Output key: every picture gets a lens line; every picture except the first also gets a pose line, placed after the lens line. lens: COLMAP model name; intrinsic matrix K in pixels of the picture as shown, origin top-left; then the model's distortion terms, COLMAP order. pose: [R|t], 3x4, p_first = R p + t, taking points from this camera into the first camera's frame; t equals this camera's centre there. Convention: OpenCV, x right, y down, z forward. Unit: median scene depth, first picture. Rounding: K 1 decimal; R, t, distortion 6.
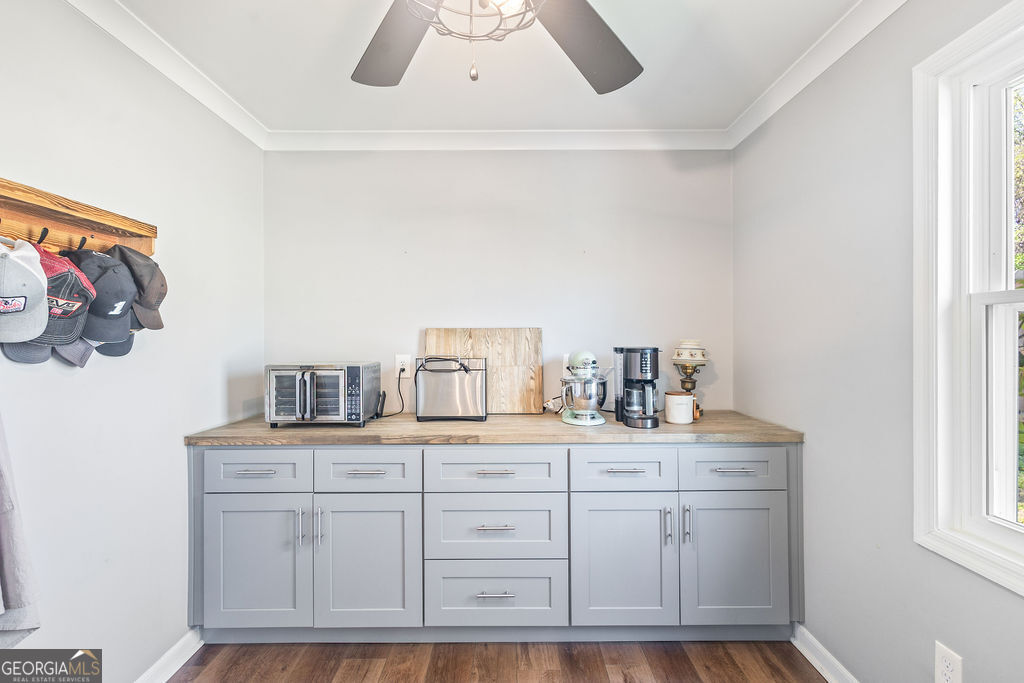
lens RADIAL K [[471.3, 0, 512.0], [0, 471.3, 341.5], [0, 0, 1]] dist [0.009993, -0.000764]
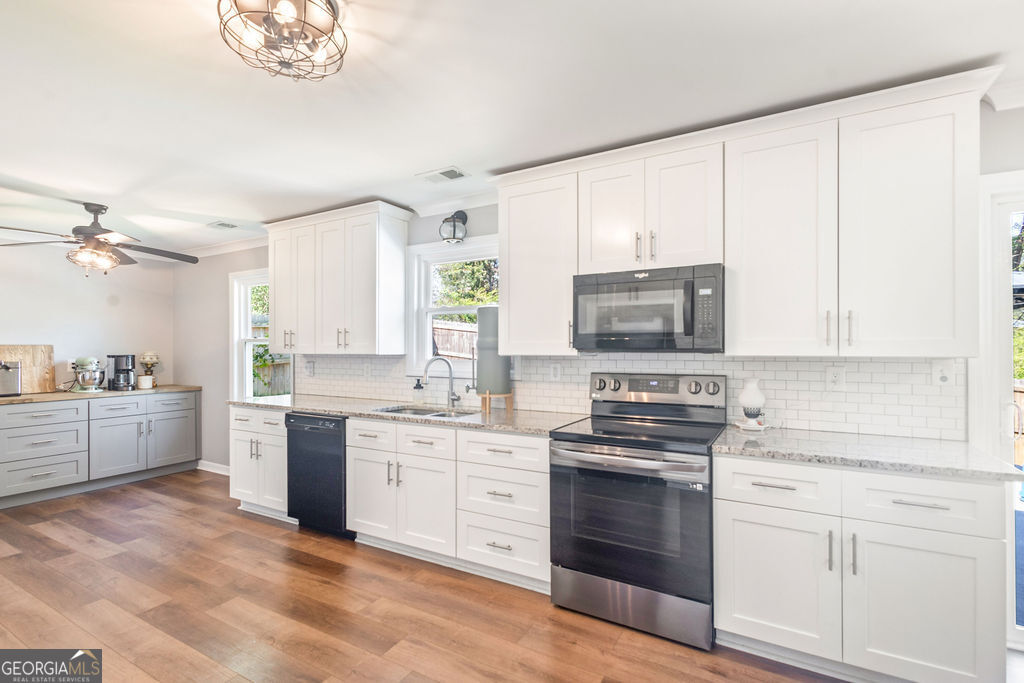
lens RADIAL K [[475.8, 0, 511.1], [0, 475.8, 348.7], [0, 0, 1]] dist [0.010473, -0.000752]
pose [[0.502520, 0.002006, 0.864563, -0.746643], [0.004505, 0.999978, -0.004939, 0.002703], [-0.864554, 0.006377, 0.502500, -1.663521]]
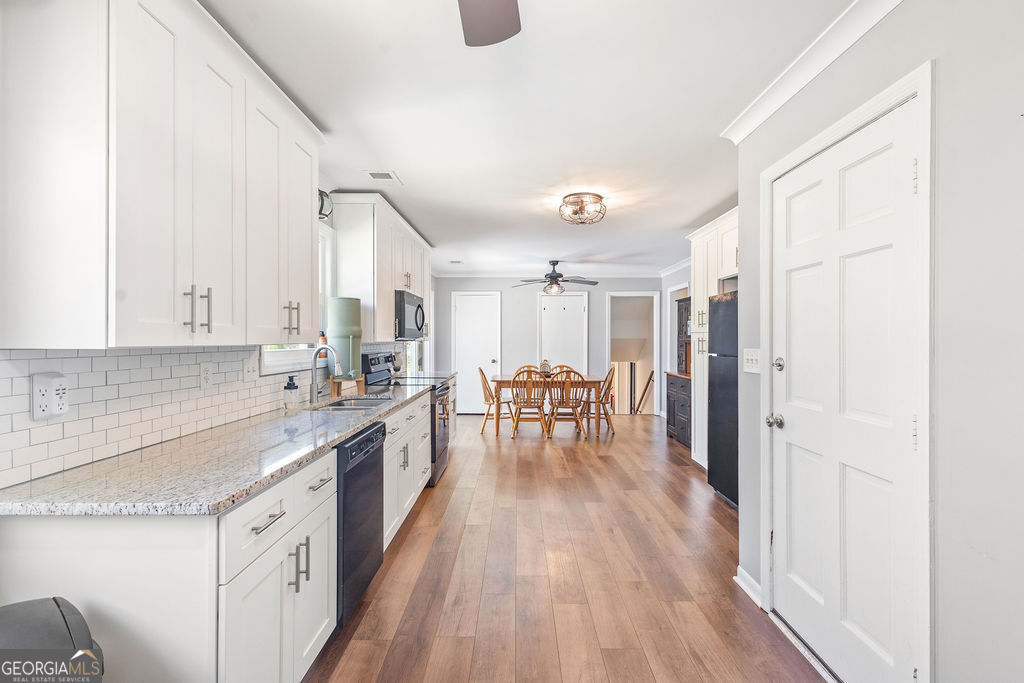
lens RADIAL K [[480.9, 0, 512.0], [0, 480.9, 341.5], [0, 0, 1]] dist [0.020019, 0.000091]
pose [[-0.999896, 0.004535, 0.013715, -0.074425], [0.004601, 0.999978, 0.004834, 0.002567], [-0.013692, 0.004897, -0.999894, 0.727944]]
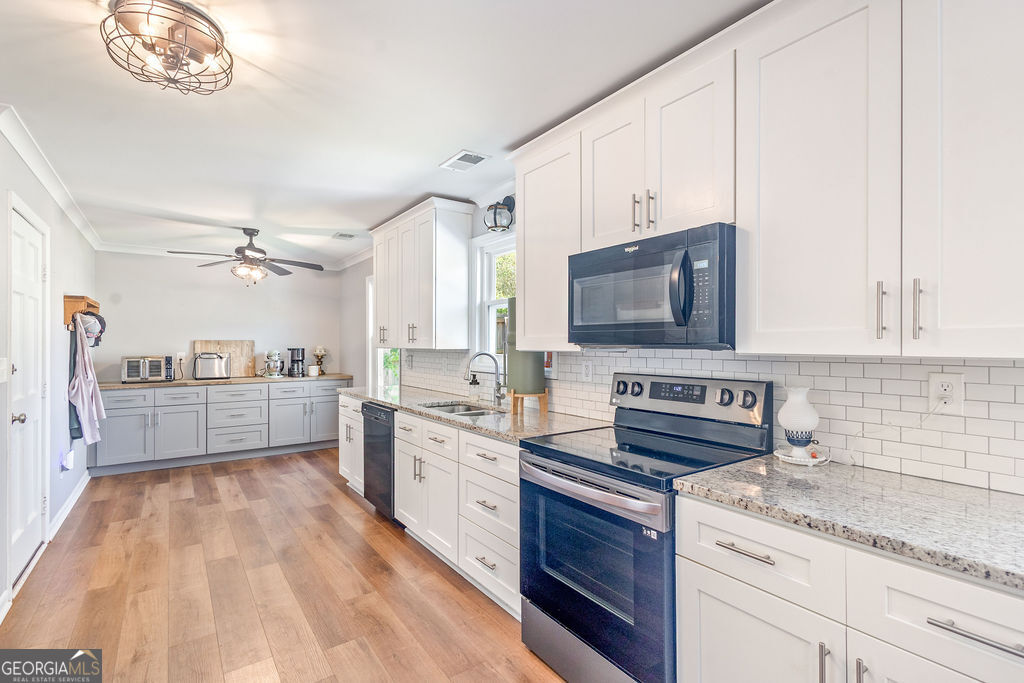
lens RADIAL K [[481.0, 0, 510.8], [0, 481.0, 342.4], [0, 0, 1]] dist [0.011911, -0.000401]
pose [[0.820464, 0.003527, 0.571687, -0.304993], [0.001430, 0.999965, -0.008222, 0.003433], [-0.571696, 0.007563, 0.820431, -1.962861]]
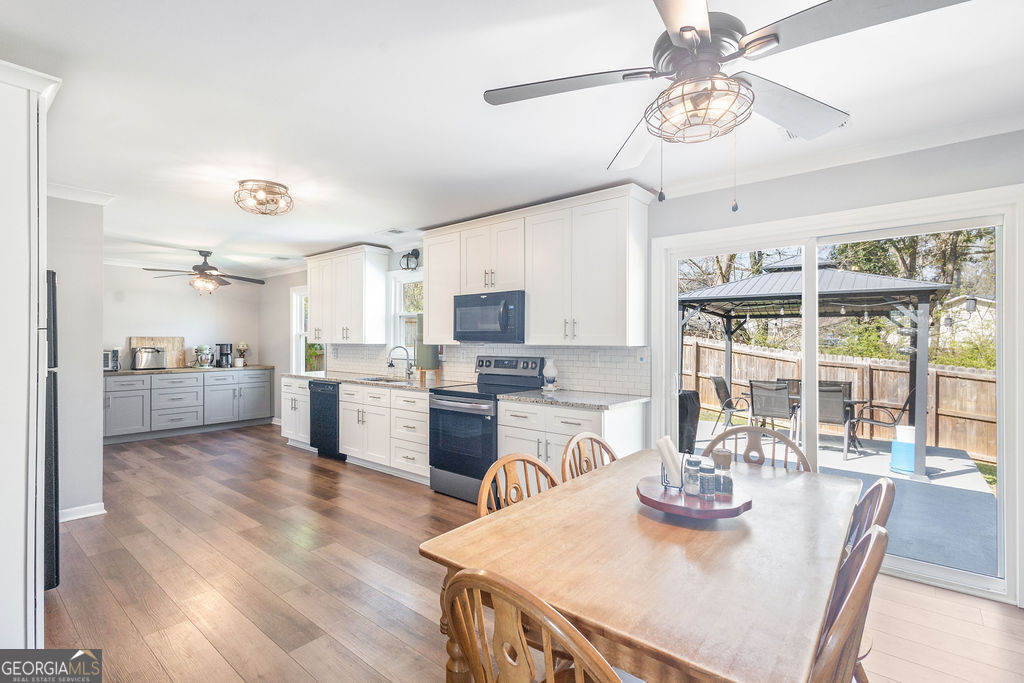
lens RADIAL K [[480.9, 0, 512.0], [0, 480.9, 341.5], [0, 0, 1]] dist [0.020019, 0.000091]
pose [[0.649907, 0.003521, 0.760006, -0.988351], [-0.000471, 0.999991, -0.004231, 0.010094], [-0.760014, 0.002392, 0.649903, -2.684289]]
